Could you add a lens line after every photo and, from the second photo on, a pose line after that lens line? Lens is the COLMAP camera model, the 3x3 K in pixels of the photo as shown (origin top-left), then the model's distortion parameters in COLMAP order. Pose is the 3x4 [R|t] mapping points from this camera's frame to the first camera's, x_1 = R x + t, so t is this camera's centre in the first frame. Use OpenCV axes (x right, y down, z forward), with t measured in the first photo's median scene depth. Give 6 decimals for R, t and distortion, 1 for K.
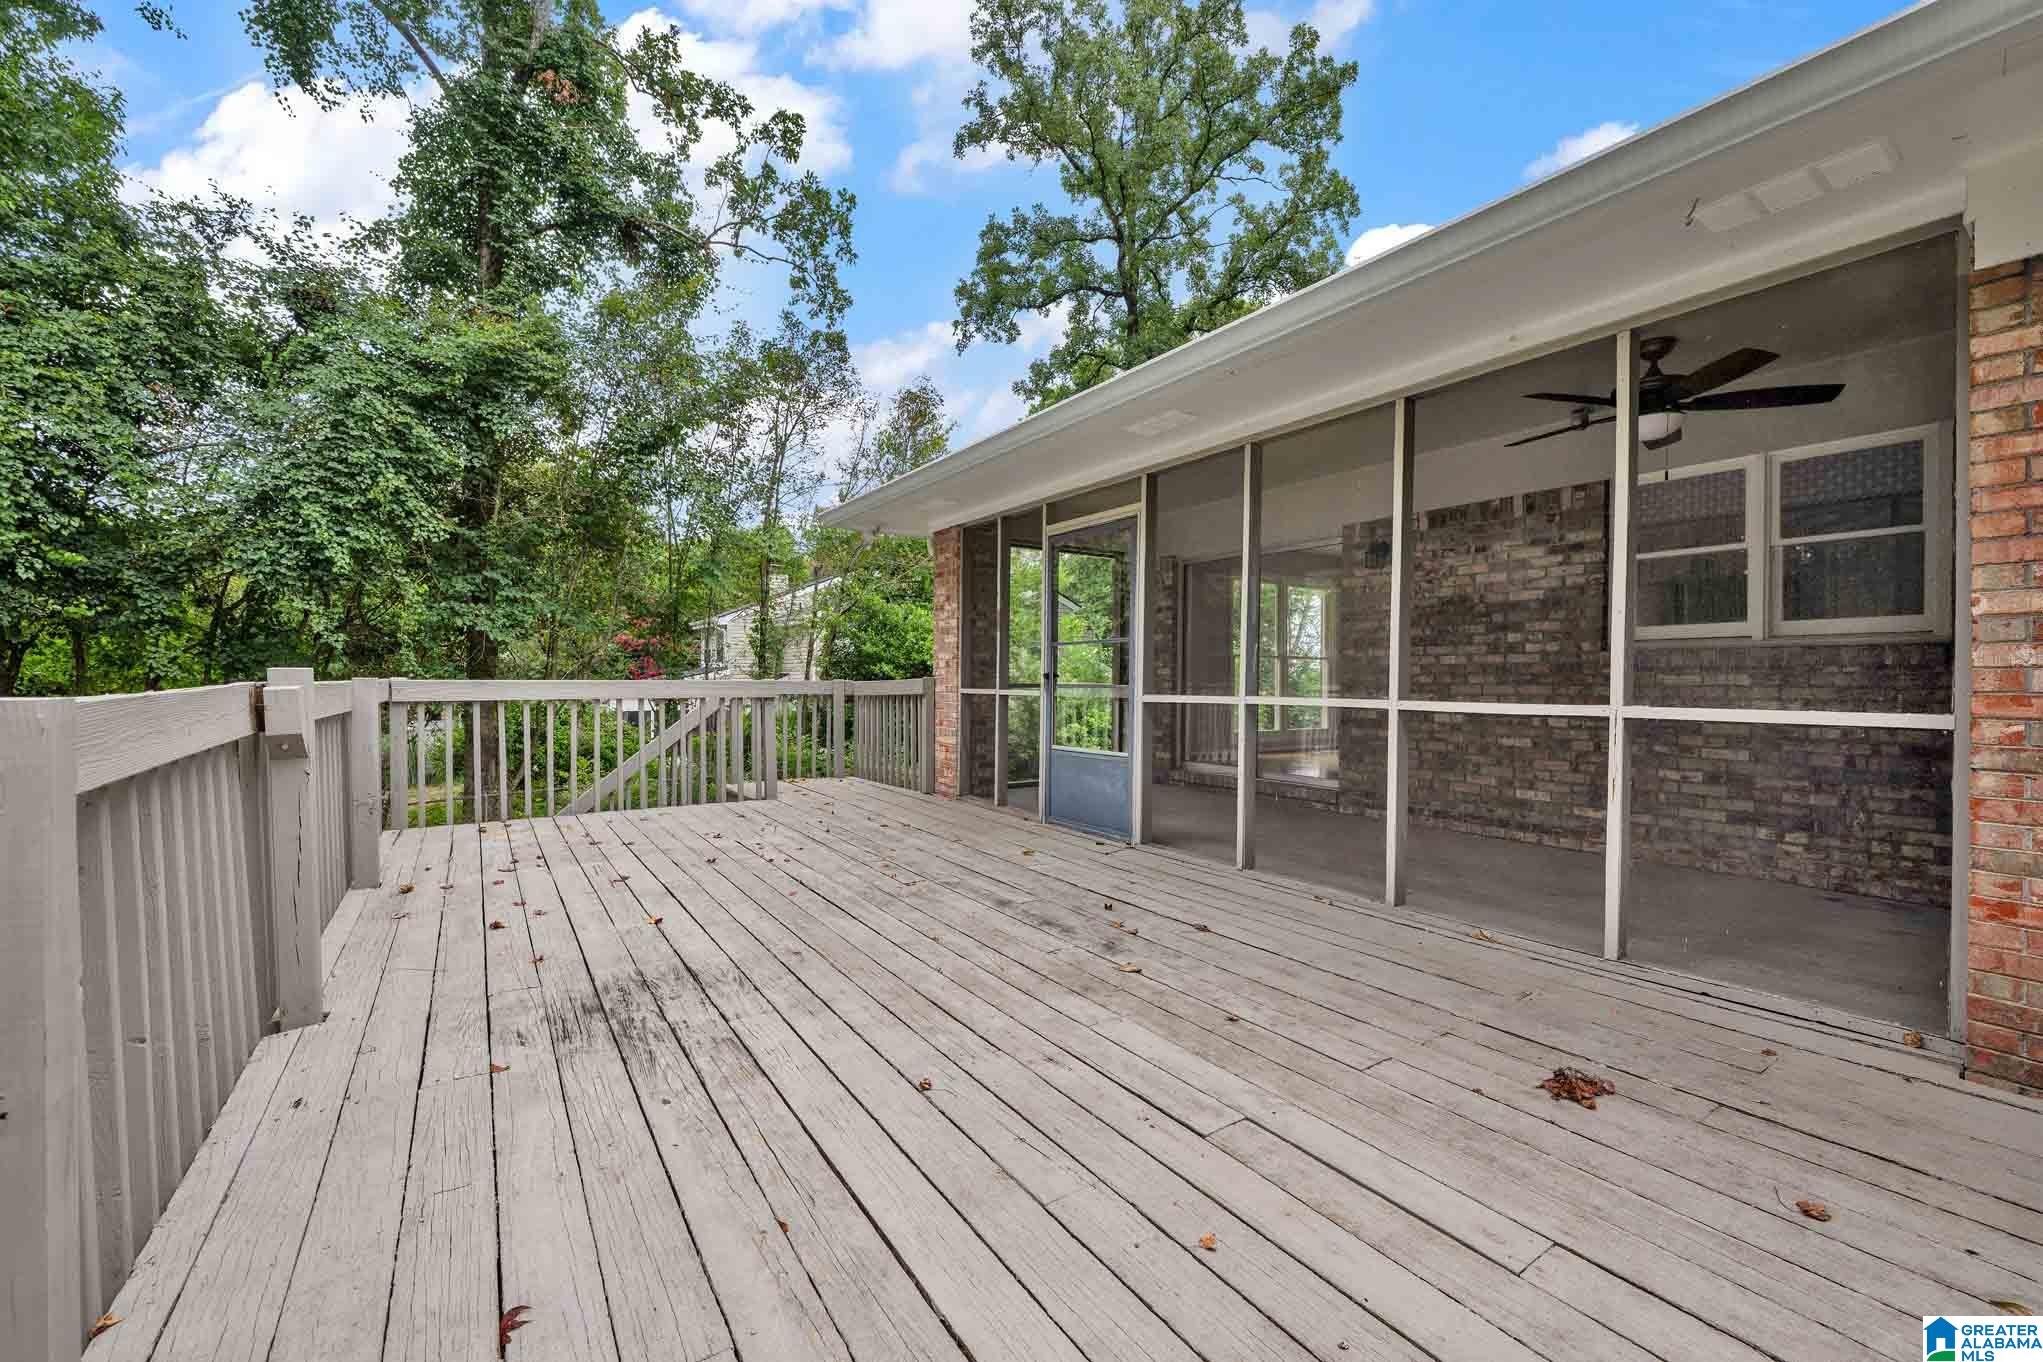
lens RADIAL K [[810.8, 0, 1012.0], [0, 810.8, 686.6], [0, 0, 1]] dist [0.004717, 0.000281]
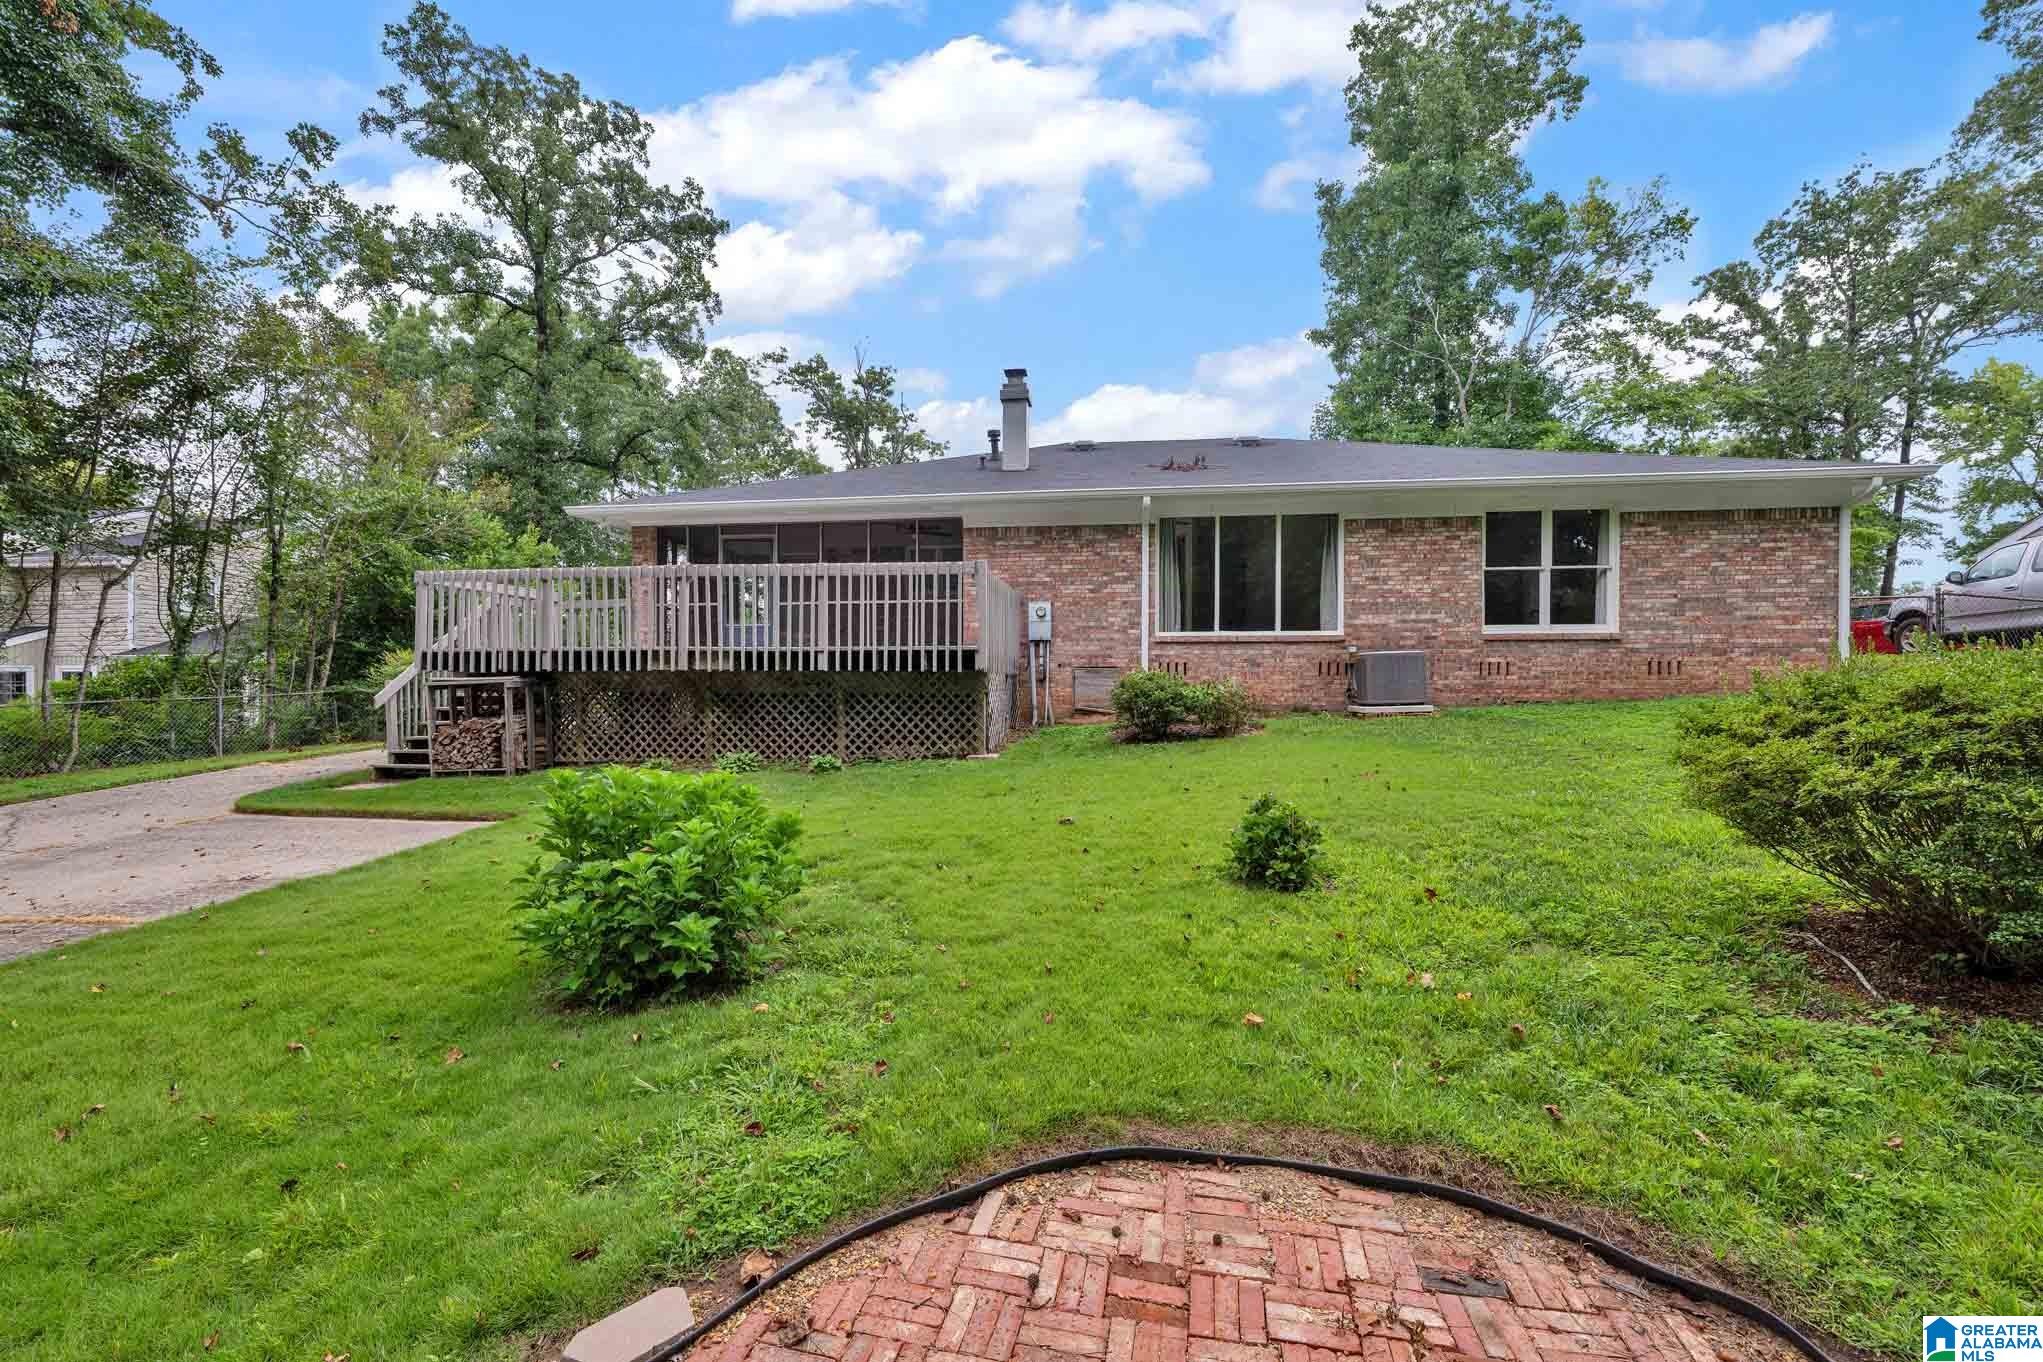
lens RADIAL K [[810.8, 0, 1020.8], [0, 810.8, 686.1], [0, 0, 1]] dist [0.004717, 0.000281]
pose [[0.659449, -0.011323, 0.751664, -0.379543], [0.011794, 0.999919, 0.004716, 0.075894], [-0.751657, 0.005755, 0.659529, -0.398076]]
